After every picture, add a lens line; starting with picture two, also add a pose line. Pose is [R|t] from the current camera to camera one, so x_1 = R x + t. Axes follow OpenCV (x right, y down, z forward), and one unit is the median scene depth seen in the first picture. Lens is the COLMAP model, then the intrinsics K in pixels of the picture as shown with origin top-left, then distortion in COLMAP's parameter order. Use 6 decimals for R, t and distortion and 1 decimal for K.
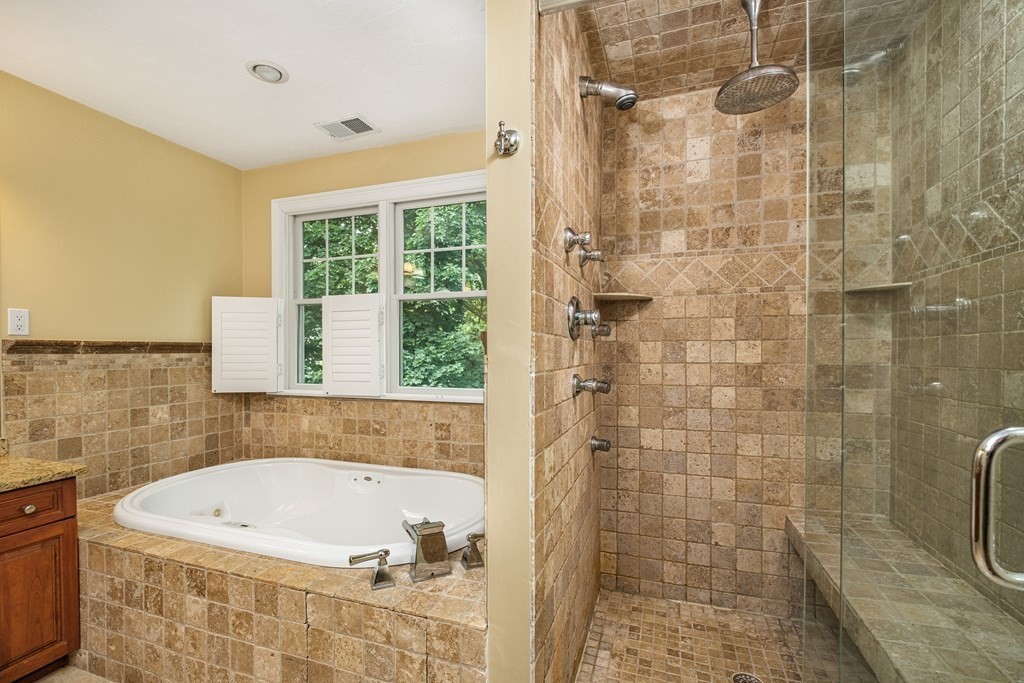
lens RADIAL K [[448.4, 0, 512.1], [0, 448.4, 362.5], [0, 0, 1]] dist [-0.010122, -0.000895]
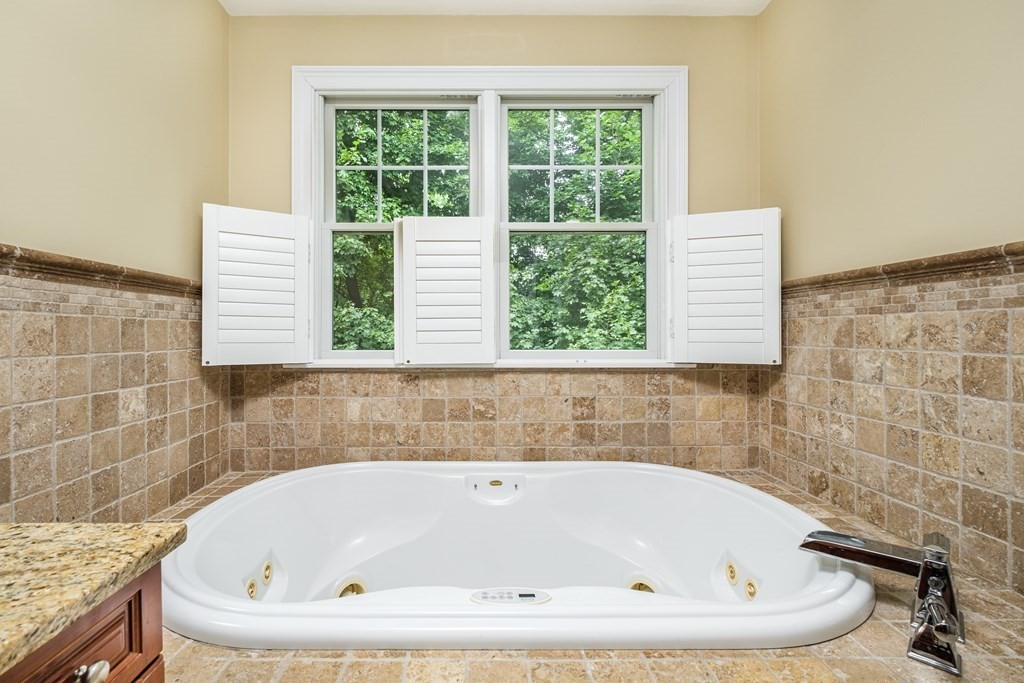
lens RADIAL K [[448.4, 0, 472.5], [0, 448.4, 338.5], [0, 0, 1]] dist [-0.010122, -0.000895]
pose [[0.946168, -0.003608, 0.323656, -0.567932], [0.009257, 0.999830, -0.015915, 0.048161], [-0.323543, 0.018055, 0.946041, 0.352364]]
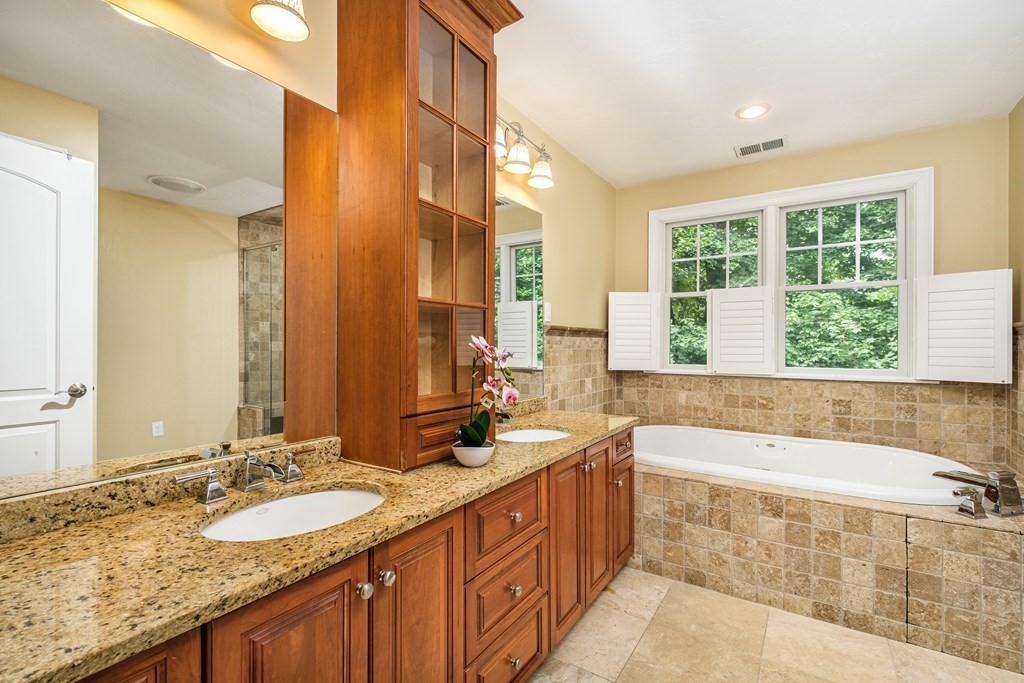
lens RADIAL K [[448.4, 0, 508.8], [0, 448.4, 346.6], [0, 0, 1]] dist [-0.010122, -0.000895]
pose [[0.969475, 0.005926, -0.245118, -0.687197], [-0.011296, 0.999726, -0.020509, 0.034748], [0.244929, 0.022652, 0.969276, -0.288178]]
